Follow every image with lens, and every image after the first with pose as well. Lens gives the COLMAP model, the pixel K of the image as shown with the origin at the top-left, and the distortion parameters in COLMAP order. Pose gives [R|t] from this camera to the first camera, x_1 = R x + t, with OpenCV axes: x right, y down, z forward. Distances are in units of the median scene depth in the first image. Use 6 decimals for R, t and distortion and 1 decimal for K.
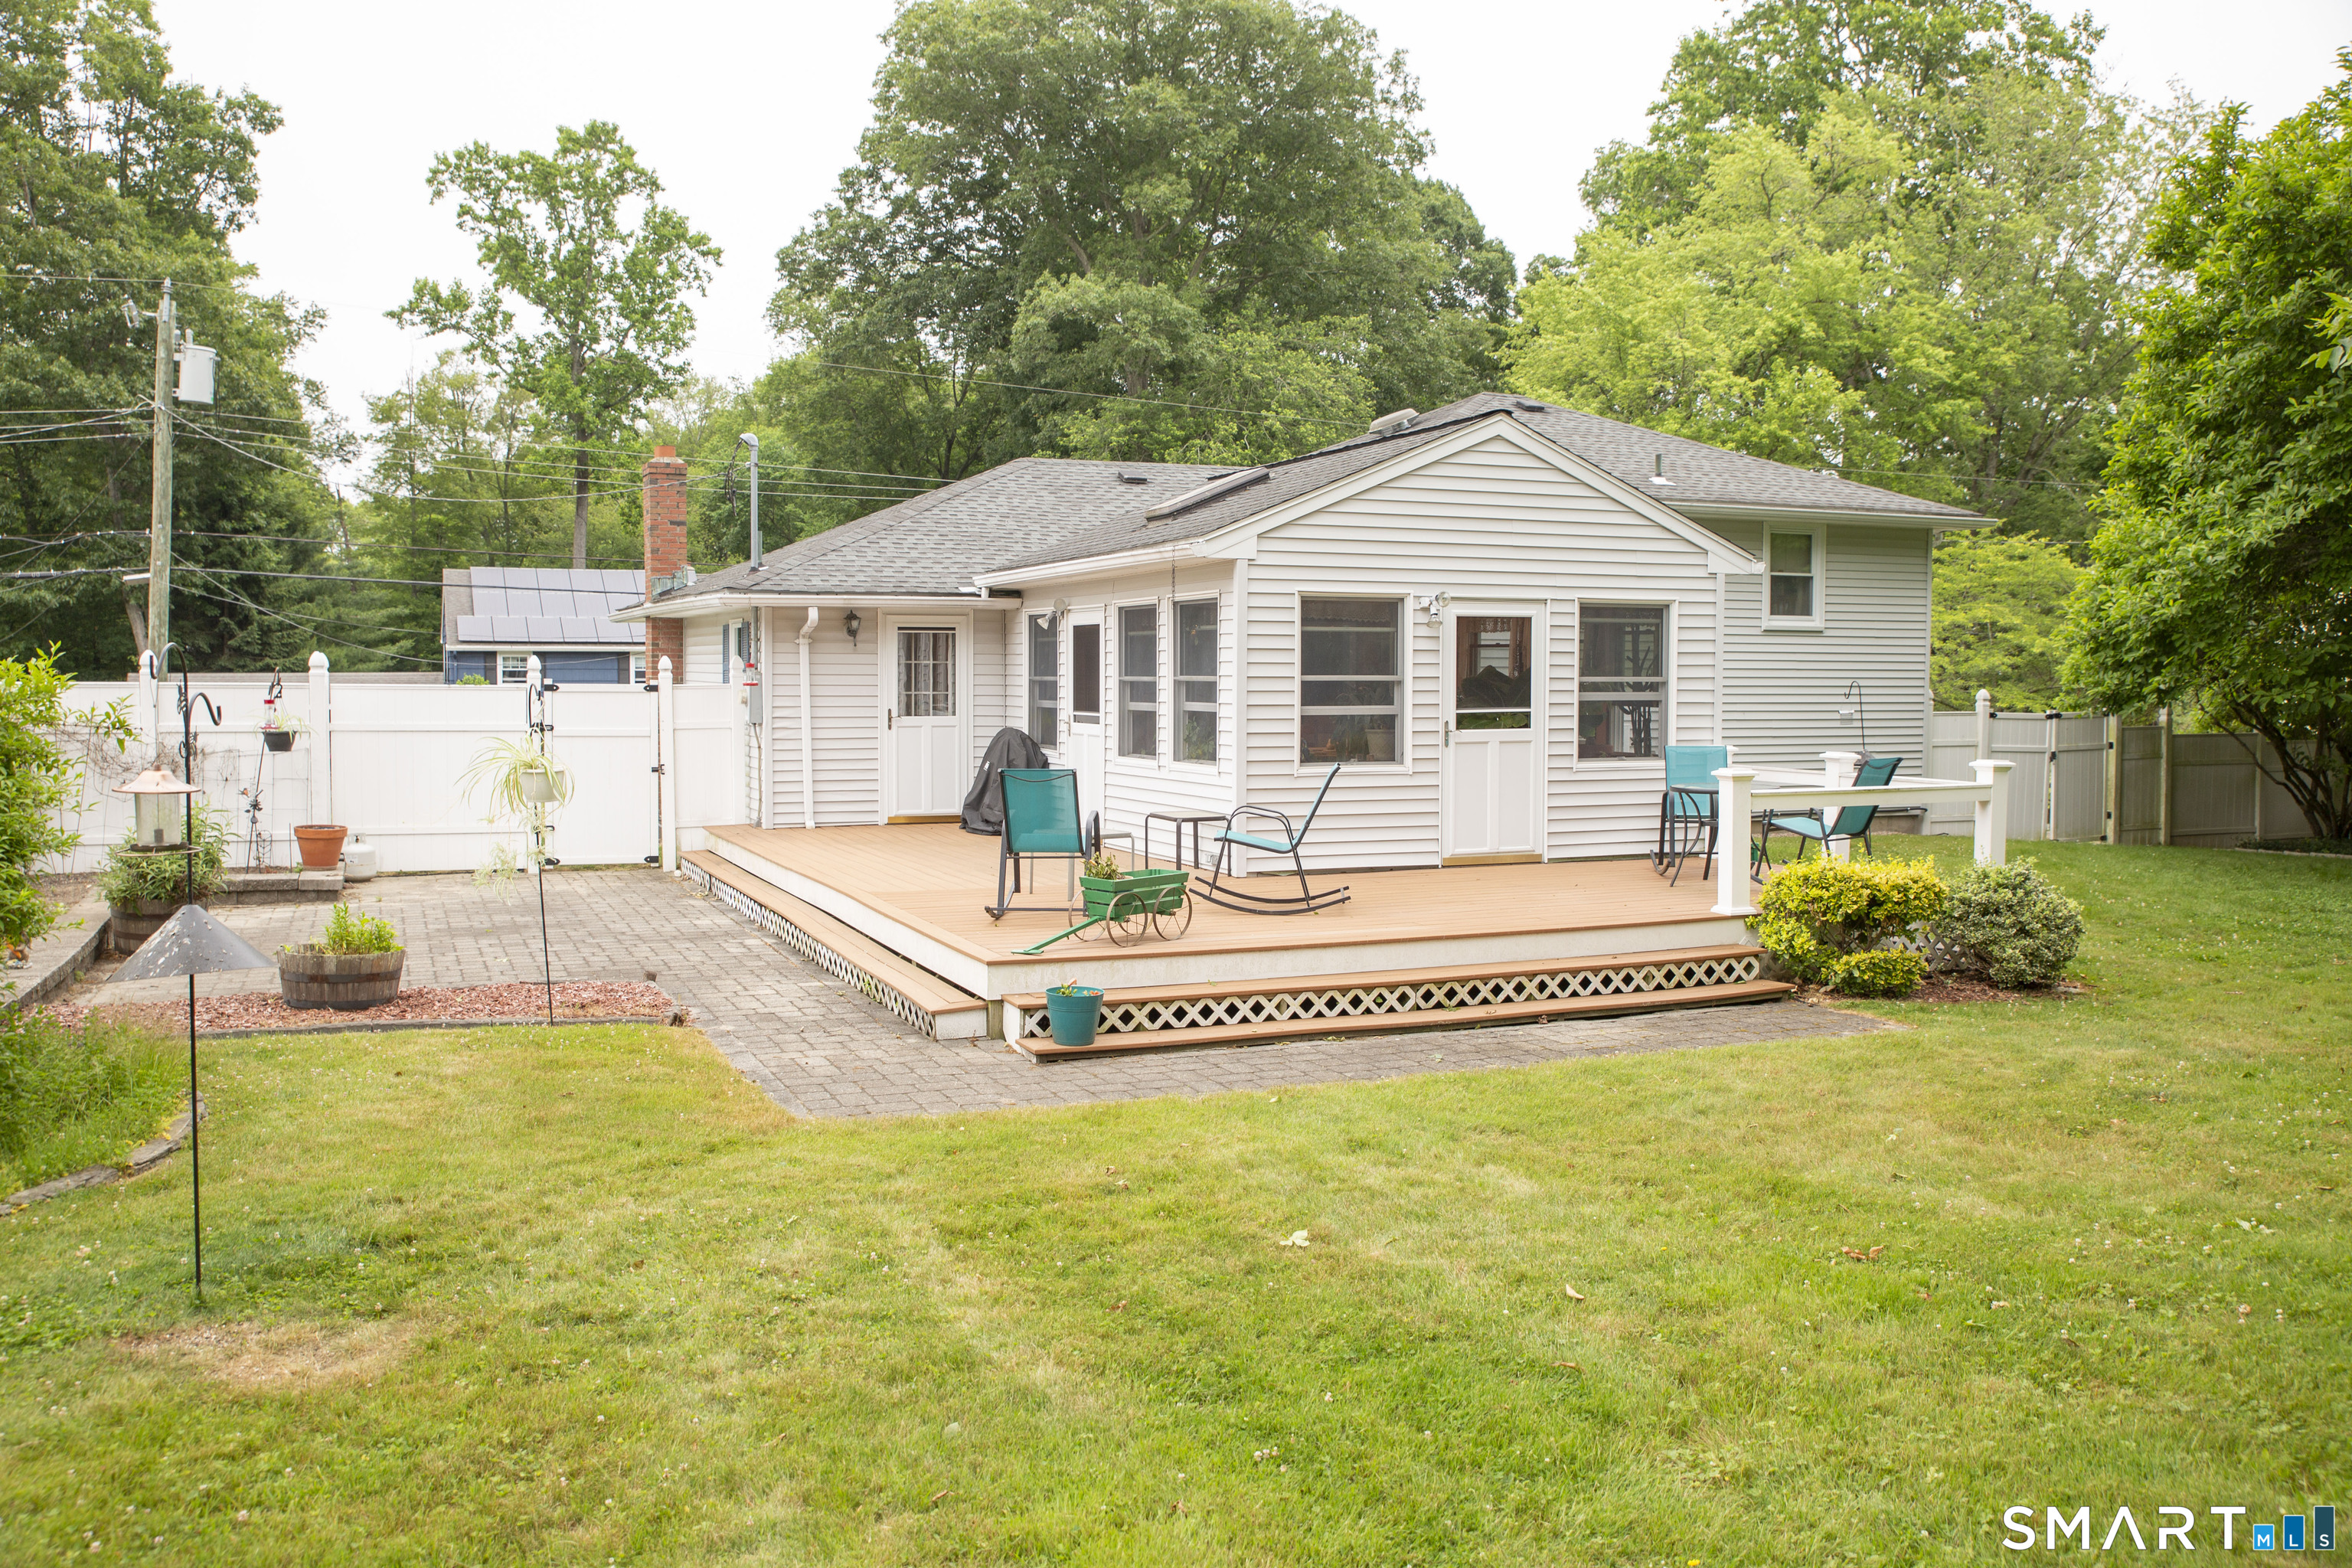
lens RADIAL K [[1880.4, 0, 1186.4], [0, 1880.4, 790.1], [0, 0, 1]] dist [-0.004537, 0.021159]
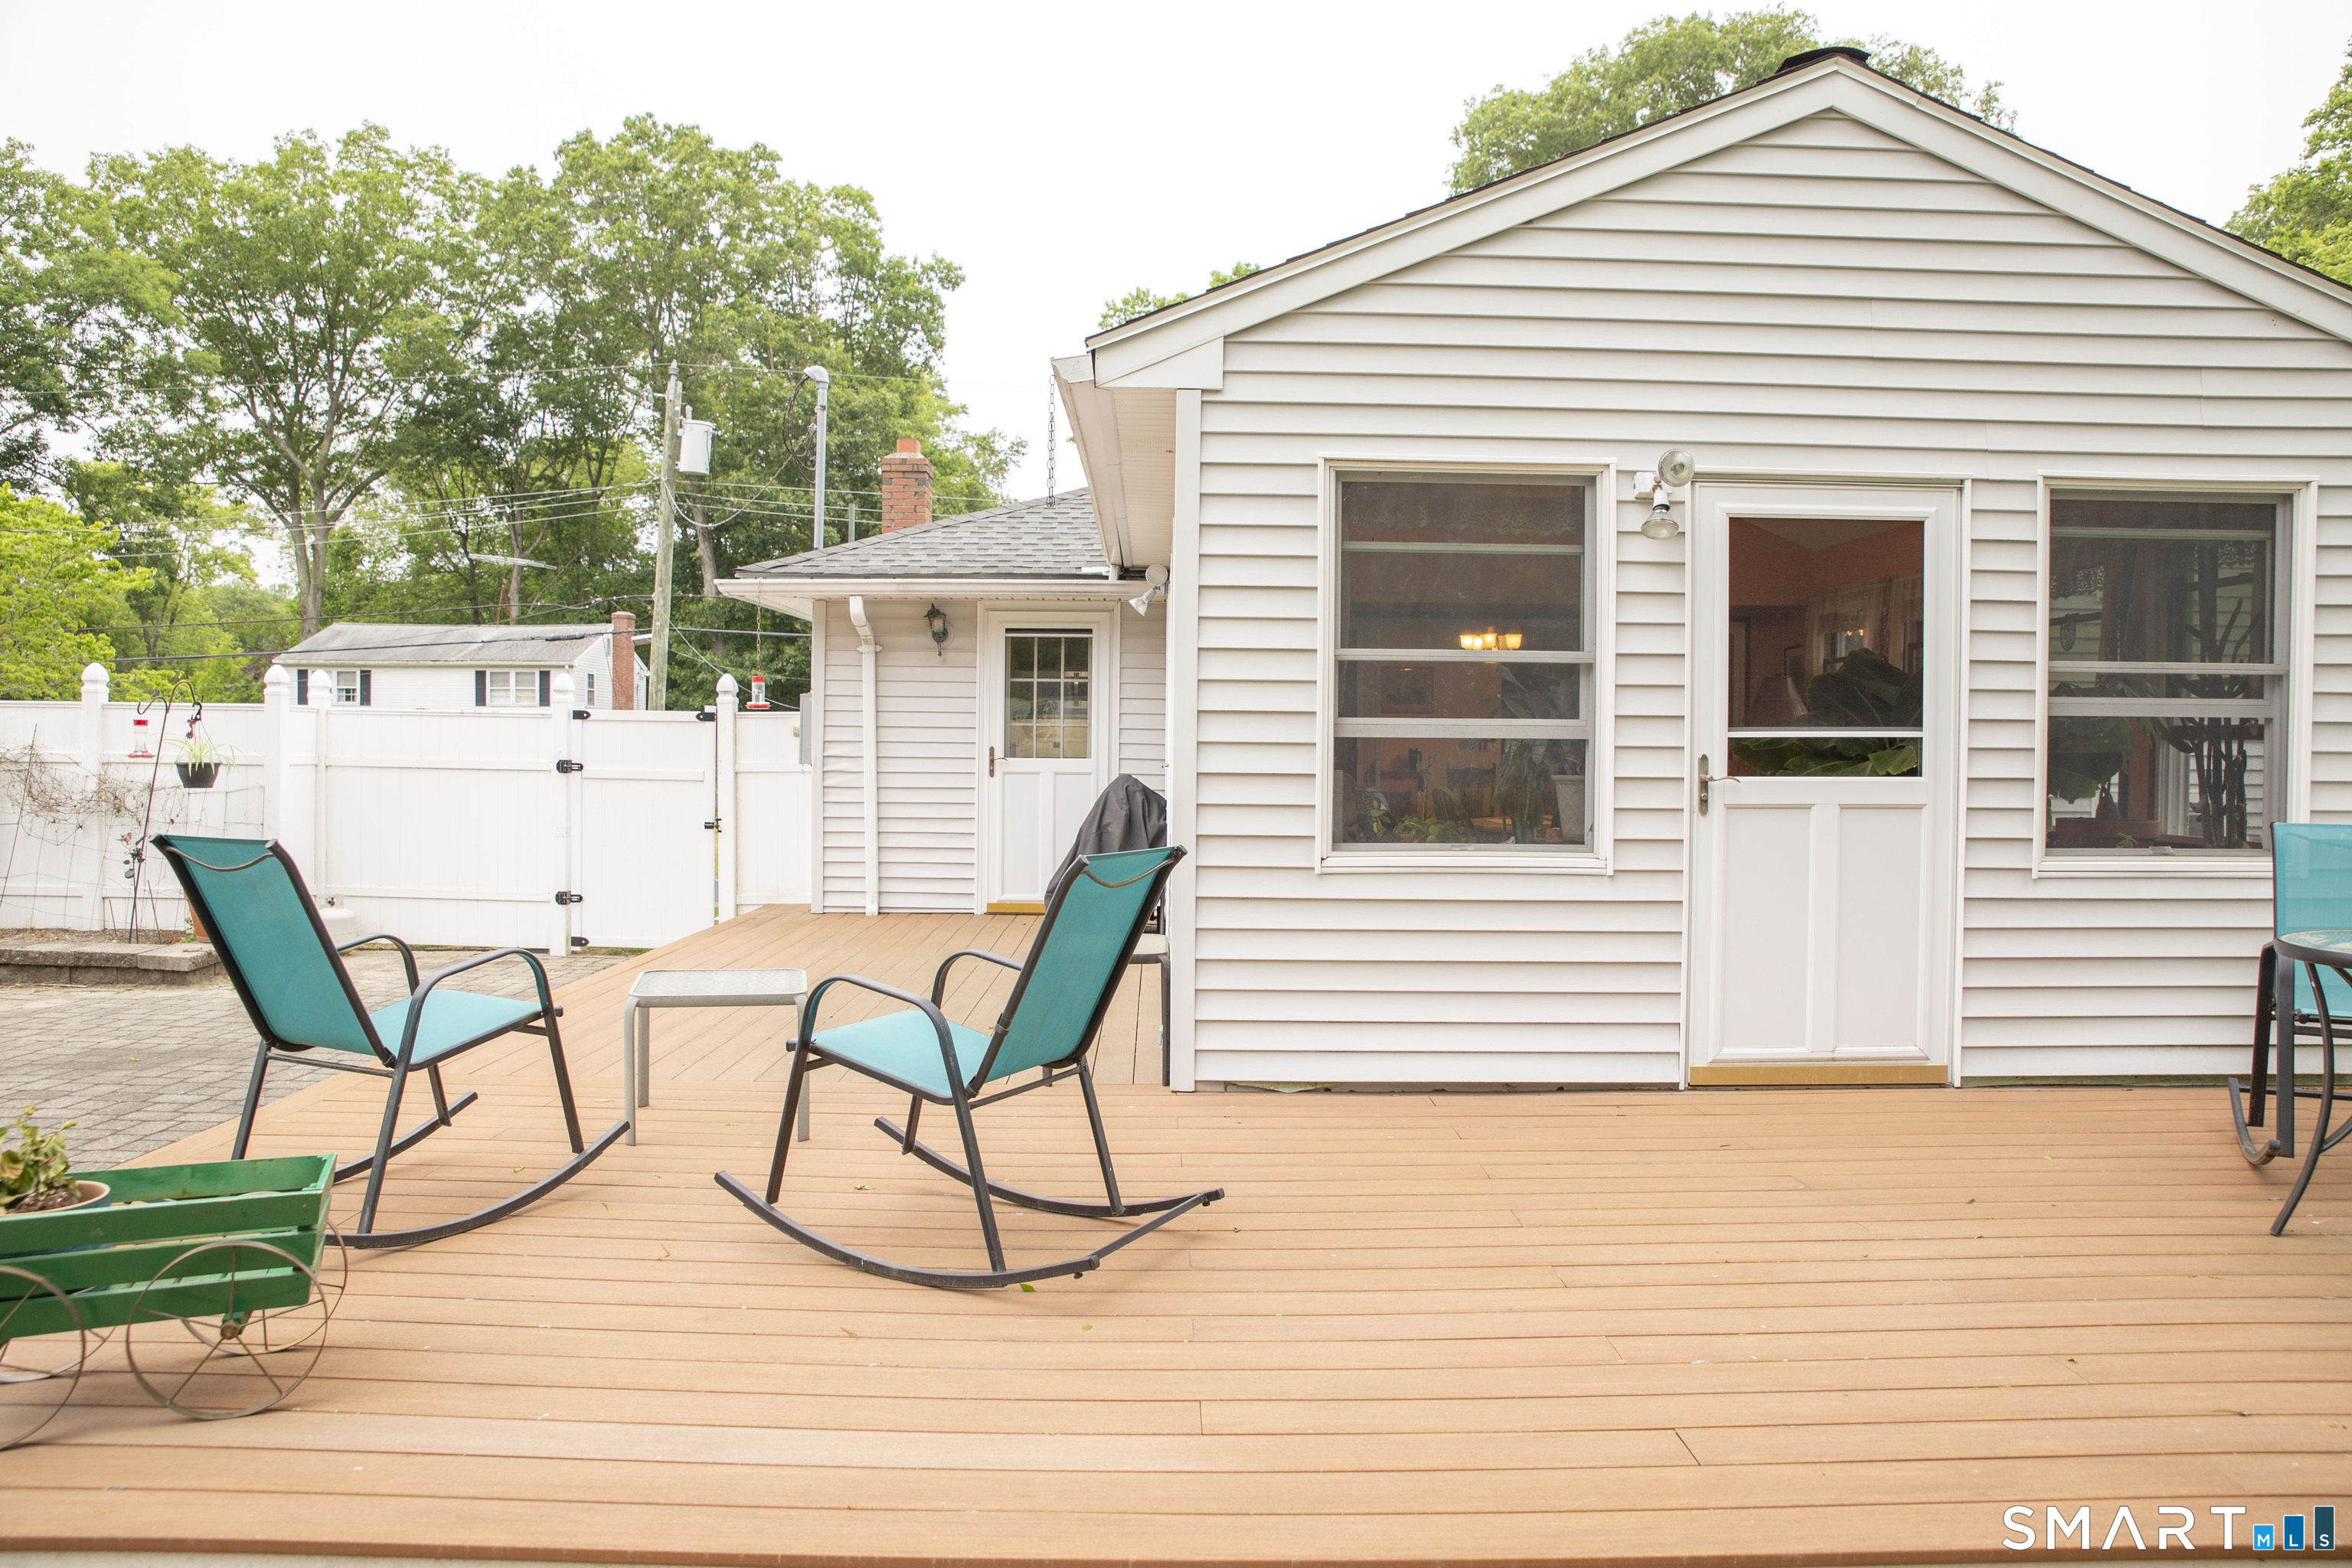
lens RADIAL K [[1619.6, 0, 1167.9], [0, 1619.6, 778.0], [0, 0, 1]] dist [-0.089872, 0.047006]
pose [[0.922972, 0.013999, -0.384612, 0.155864], [-0.031677, 0.998711, -0.039664, -0.011985], [0.383561, 0.048792, 0.922226, 0.567876]]
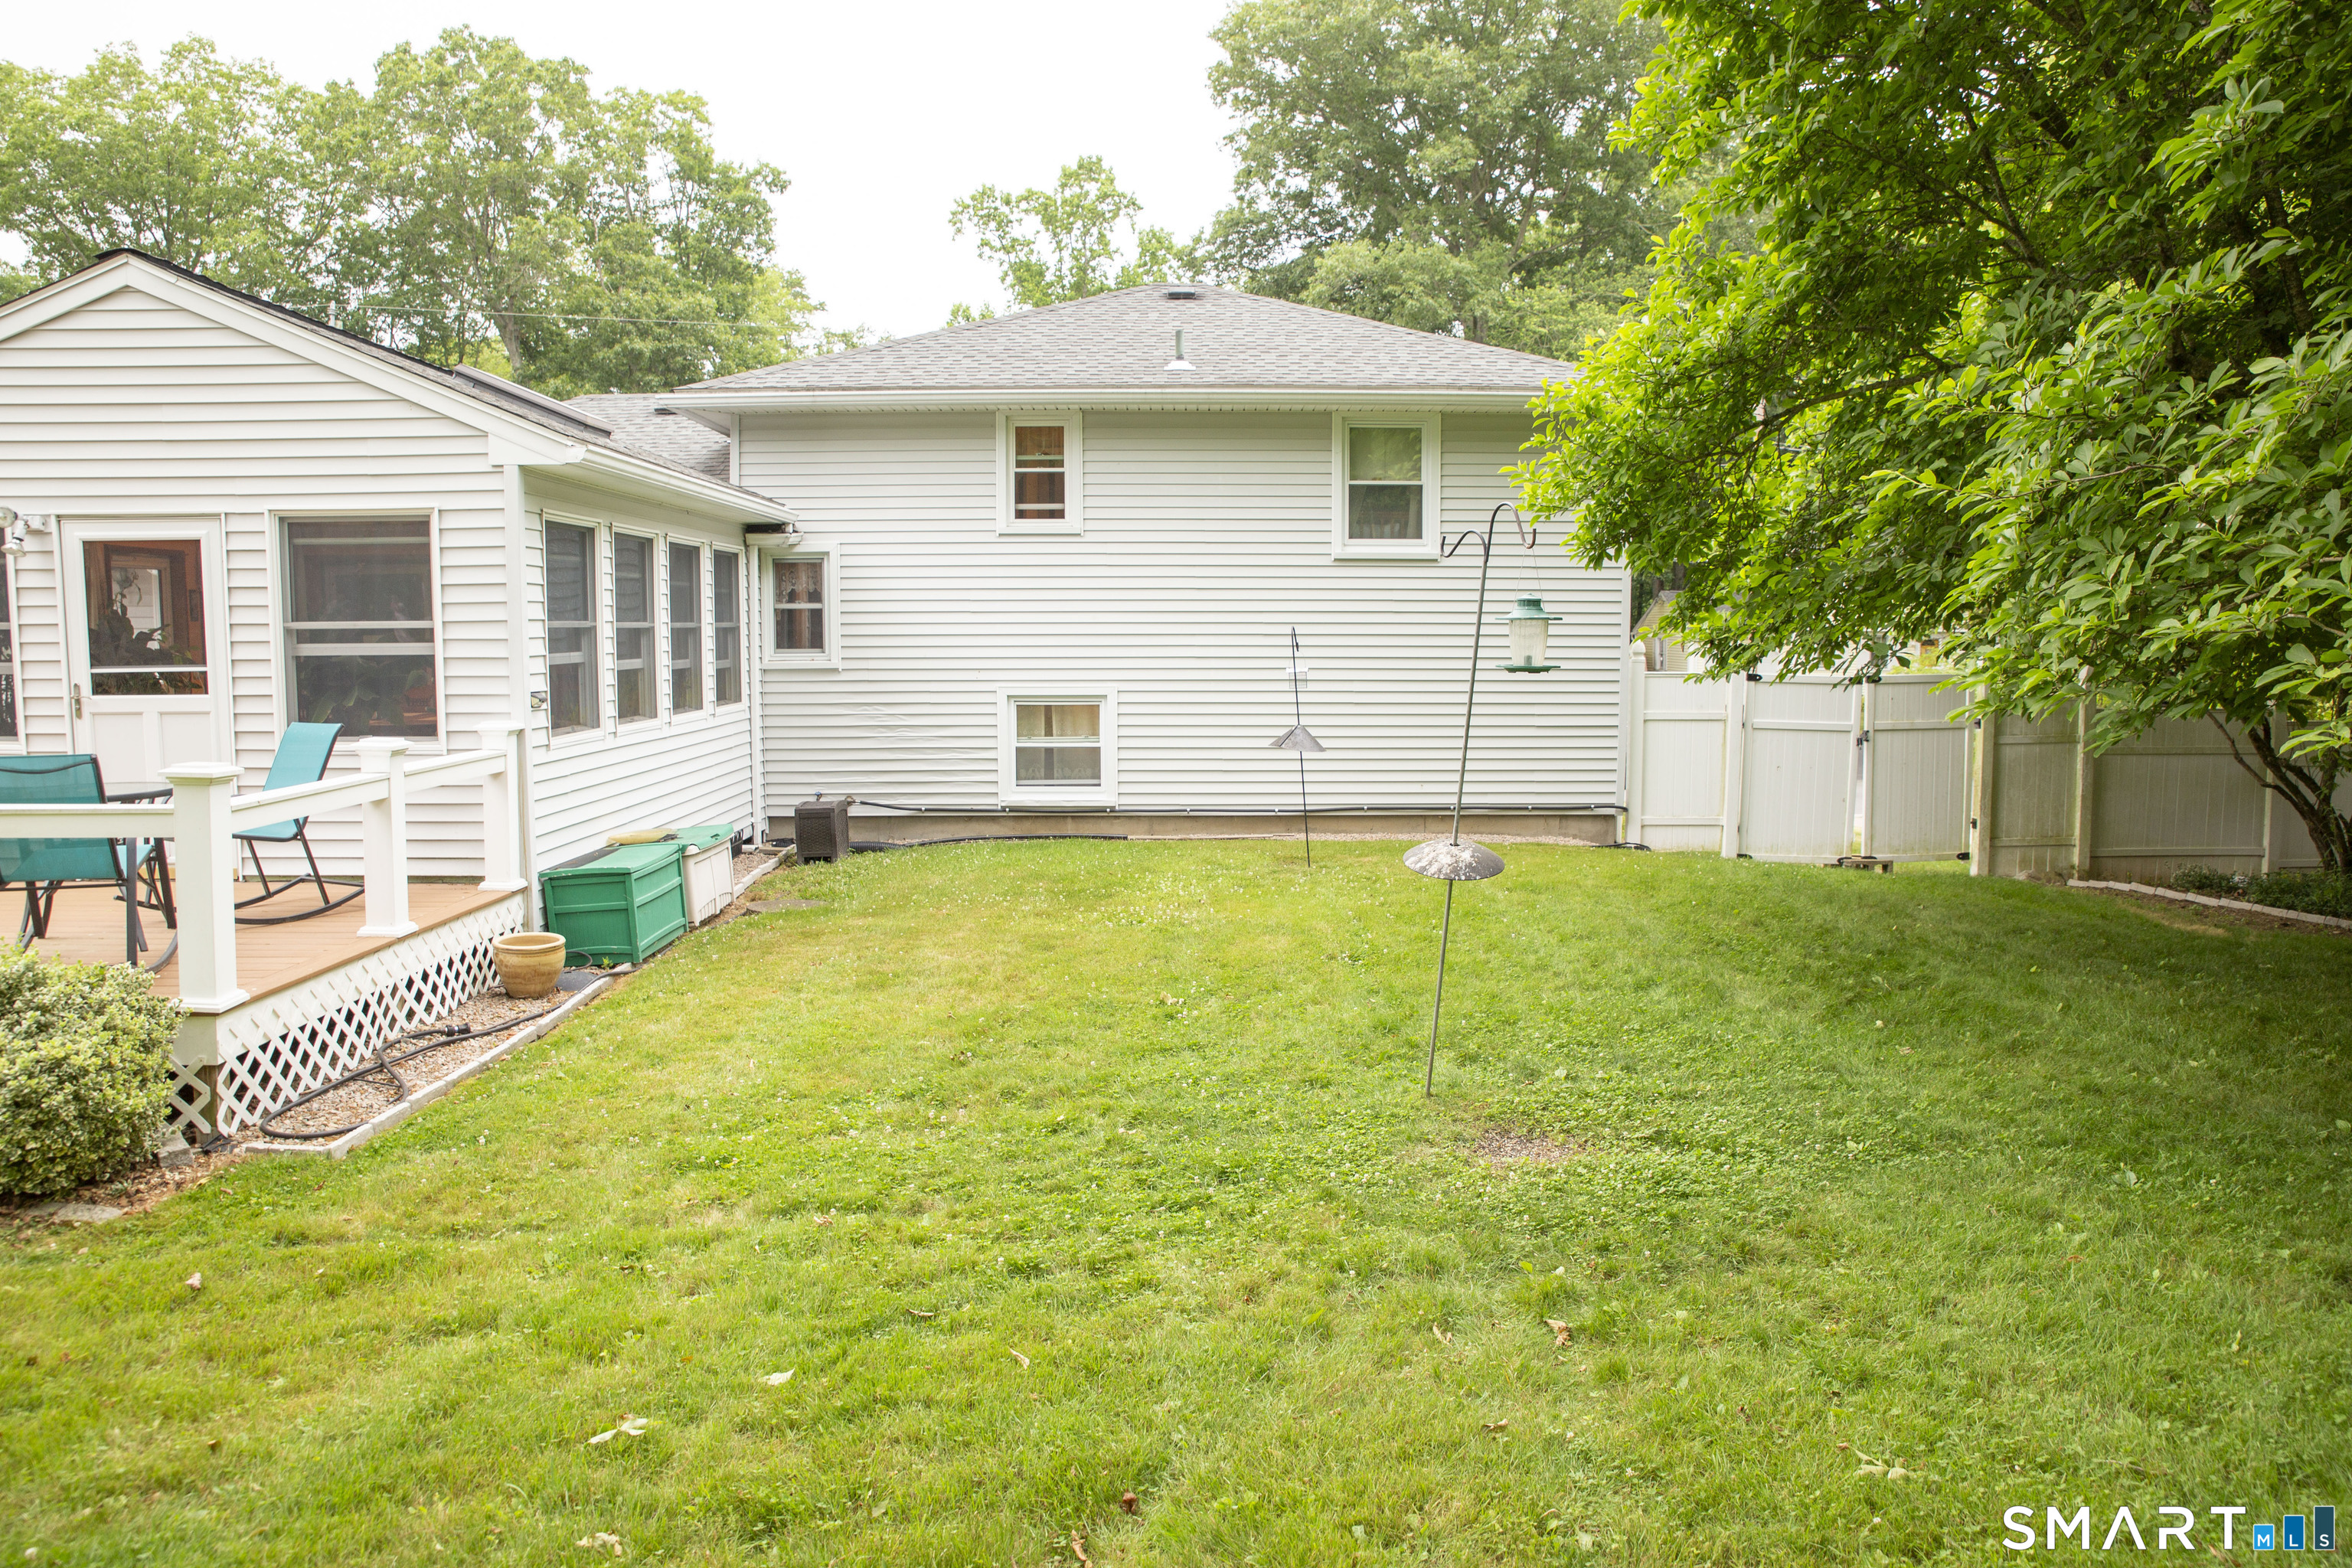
lens RADIAL K [[1619.6, 0, 1186.9], [0, 1619.6, 779.3], [0, 0, 1]] dist [-0.089872, 0.047006]
pose [[0.927218, 0.032539, -0.373105, 0.717603], [-0.021754, 0.999216, 0.033082, -0.027175], [0.373889, -0.022558, 0.927199, 0.555192]]
